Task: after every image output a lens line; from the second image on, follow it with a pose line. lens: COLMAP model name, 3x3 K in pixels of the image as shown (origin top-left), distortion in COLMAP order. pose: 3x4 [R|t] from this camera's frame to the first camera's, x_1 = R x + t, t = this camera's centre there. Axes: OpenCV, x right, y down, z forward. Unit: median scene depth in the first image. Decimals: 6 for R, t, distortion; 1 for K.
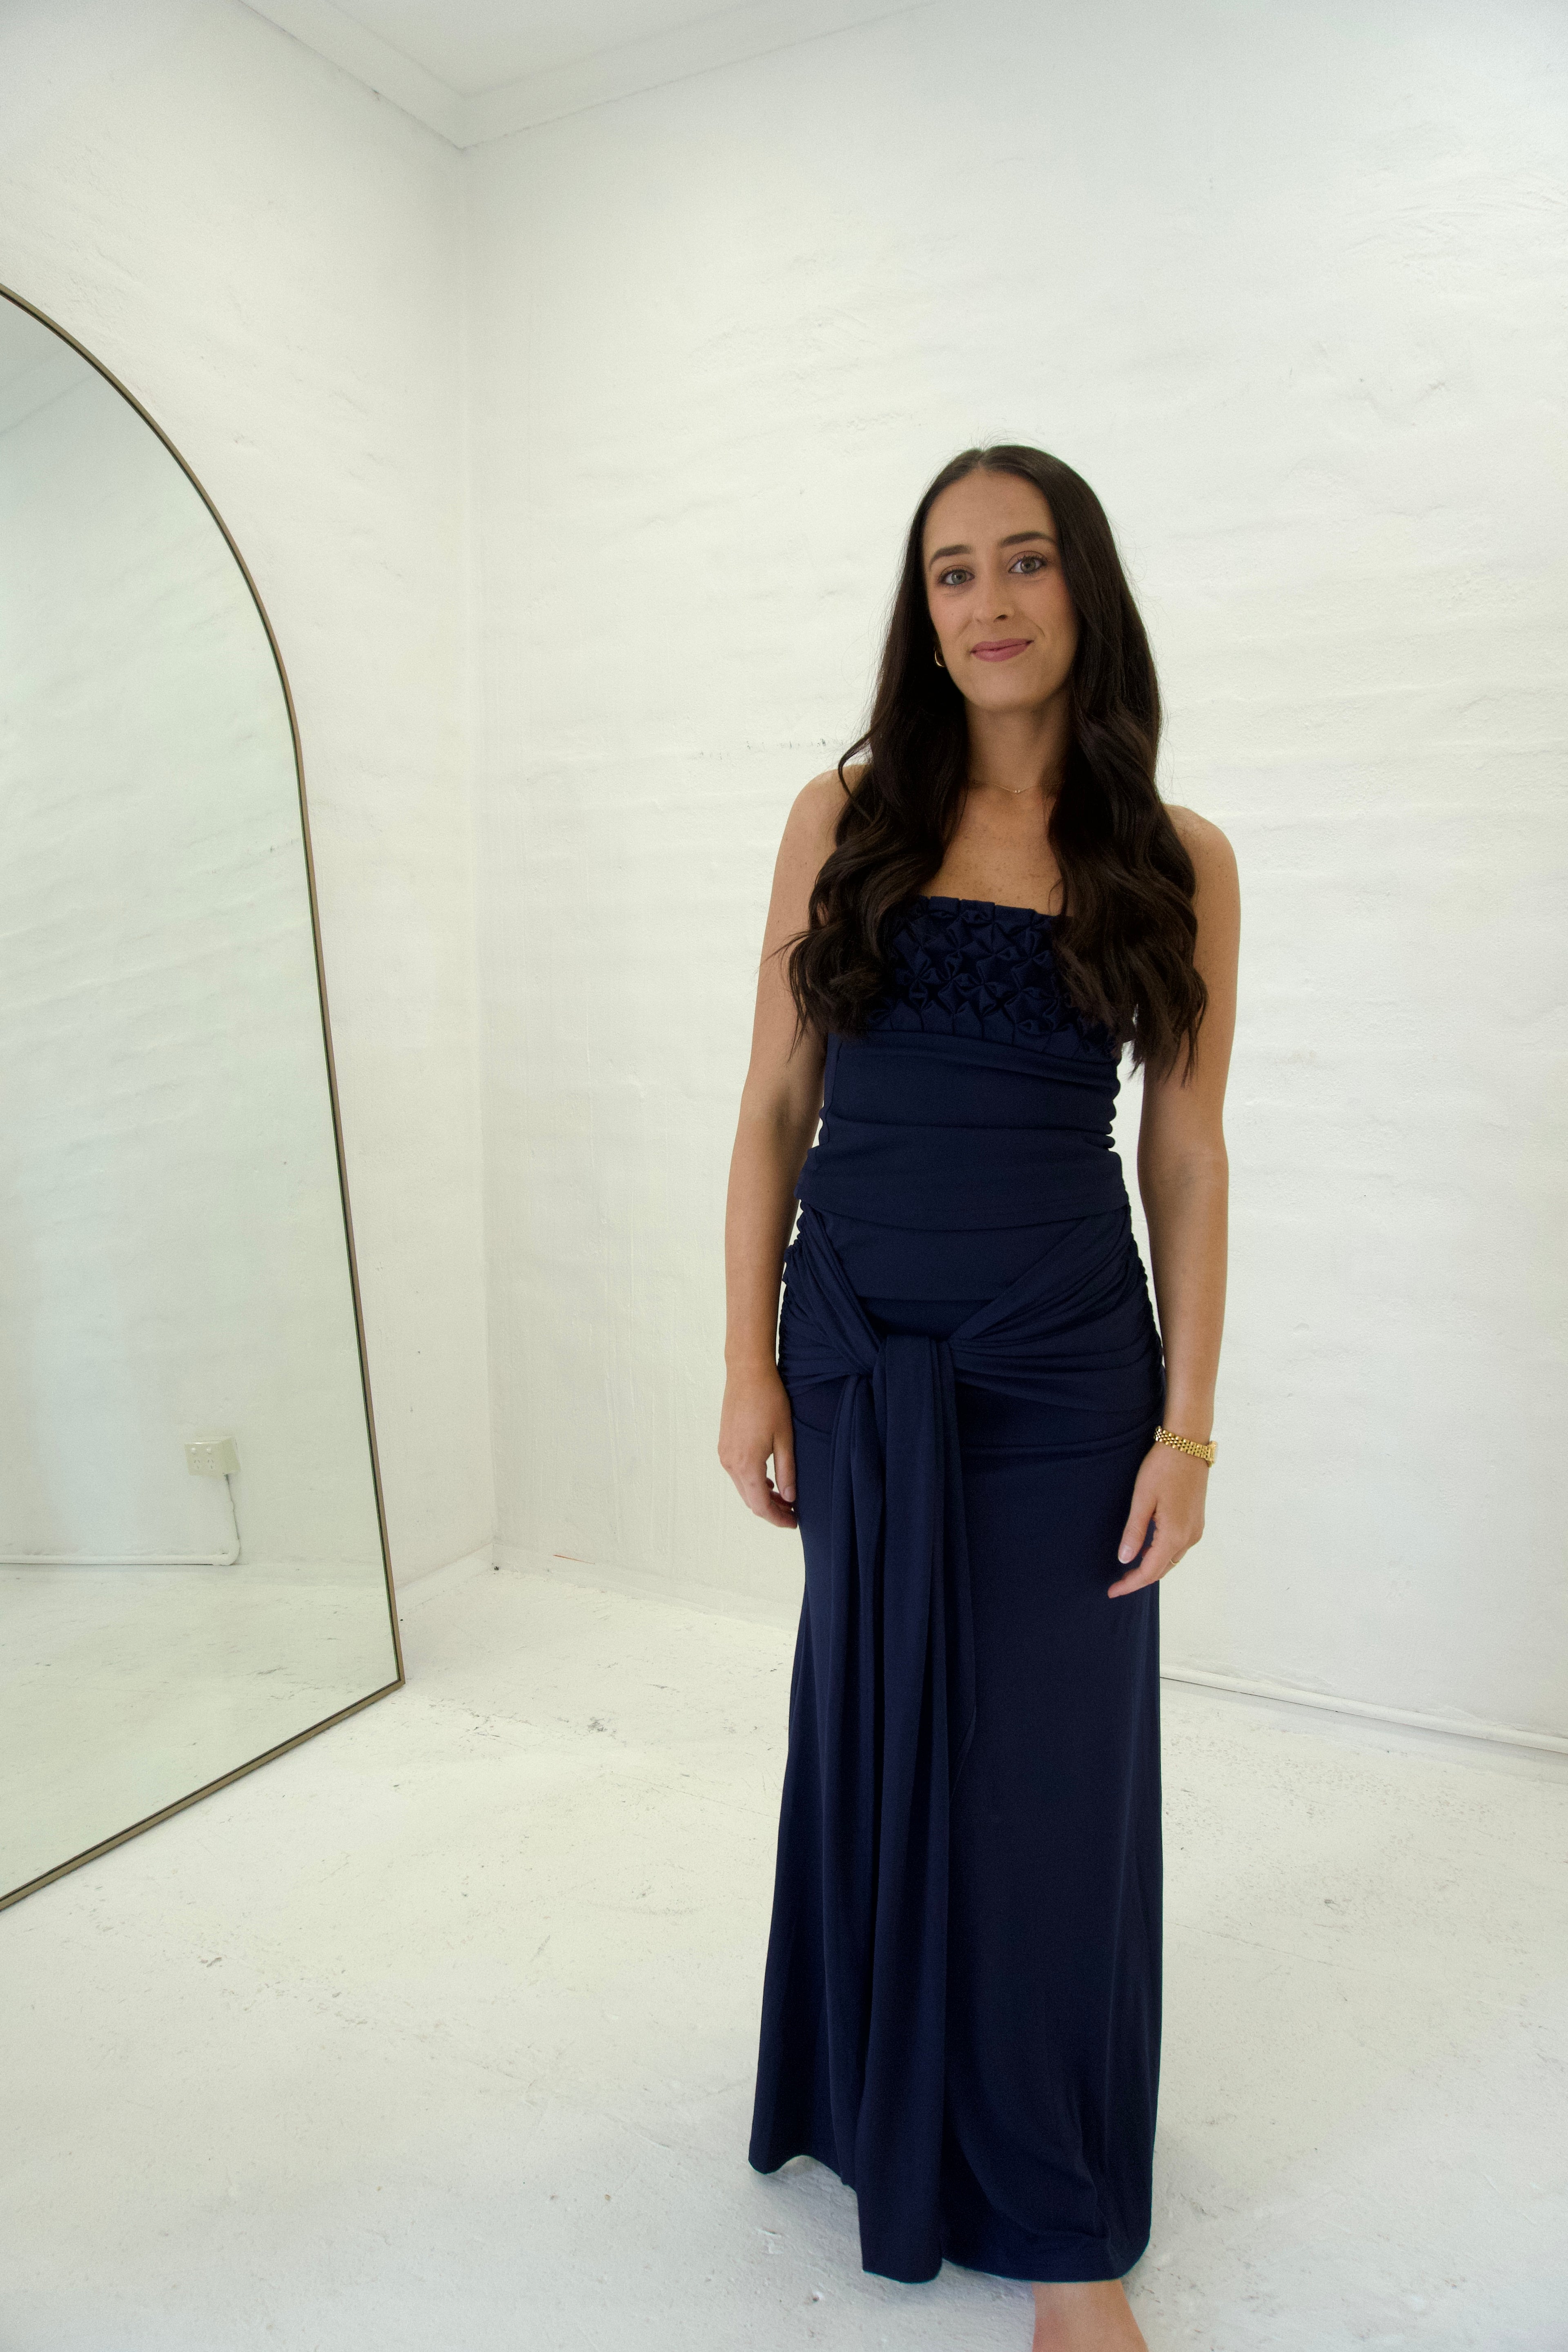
lens RADIAL K [[1903.8, 0, 784.0], [0, 1903.8, 1176.0], [0, 0, 1]] dist [-0.090795, 0.000869]
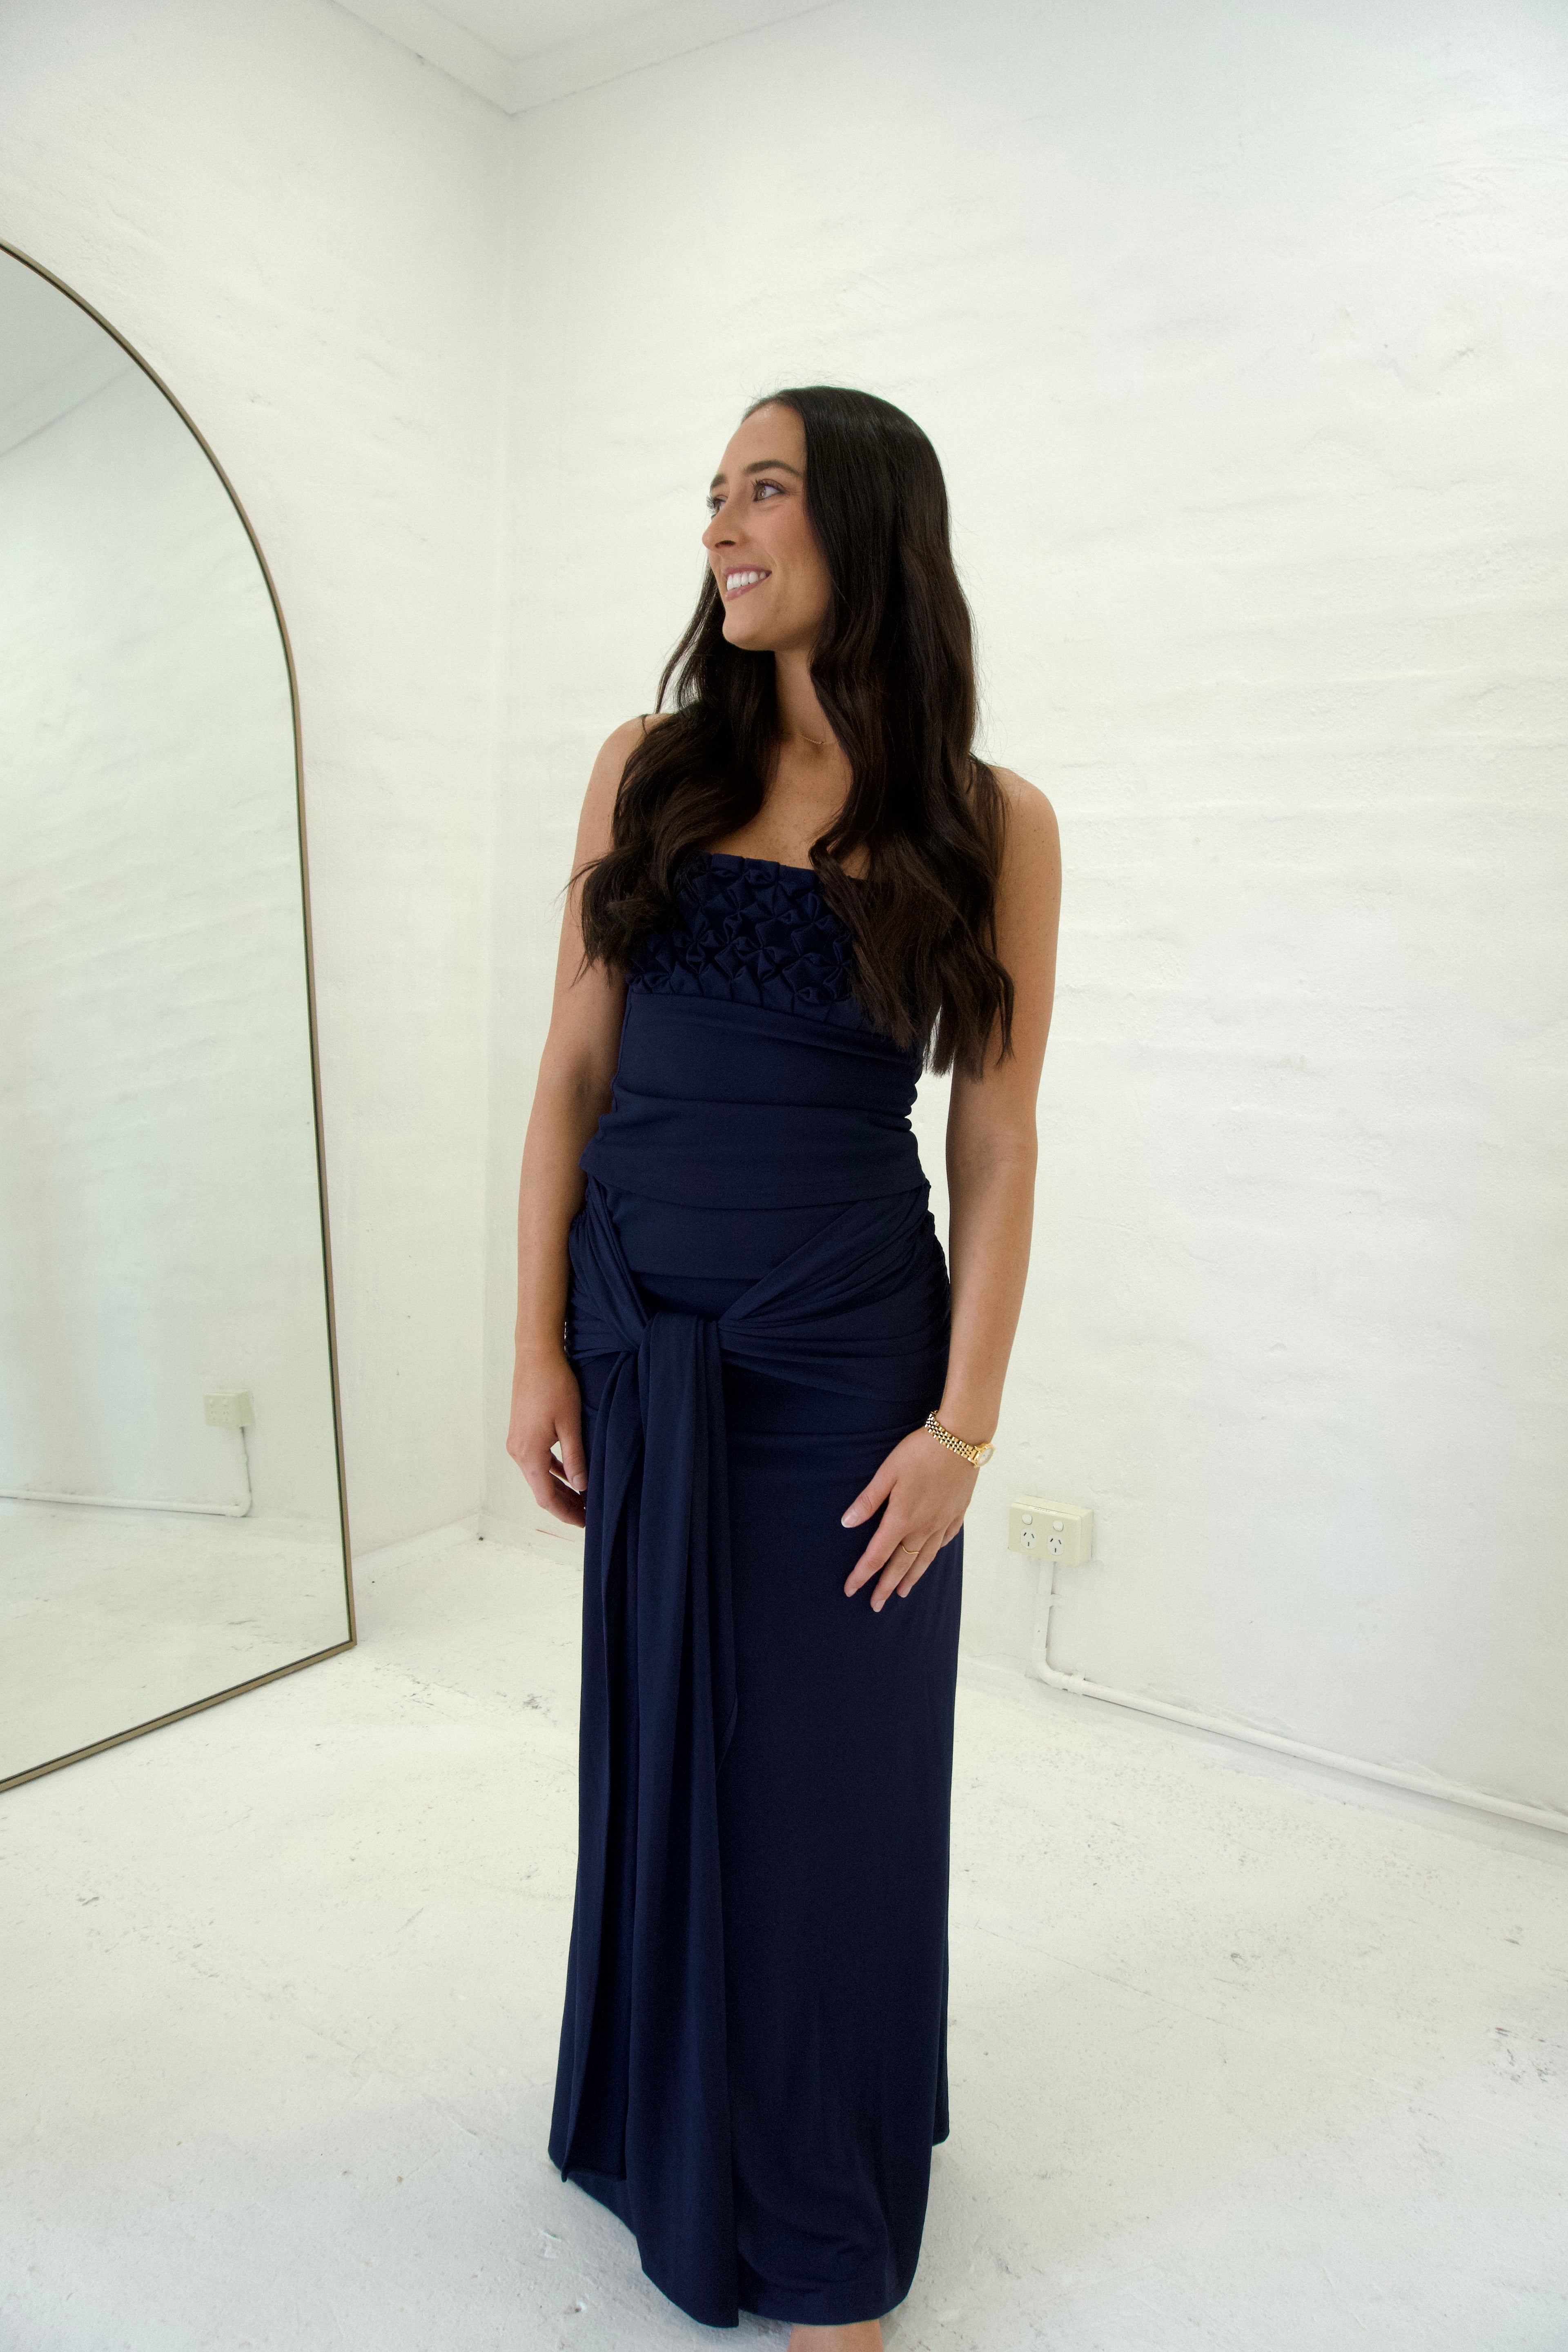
lens RADIAL K [[1892.3, 0, 784.0], [0, 1892.3, 1176.0], [0, 0, 1]] dist [-0.083531, -0.002610]
pose [[0.992436, 0.055926, -0.109283, 0.135140], [-0.055858, 0.998432, 0.003685, 0.004916], [0.109318, 0.002447, 0.994004, 0.039090]]
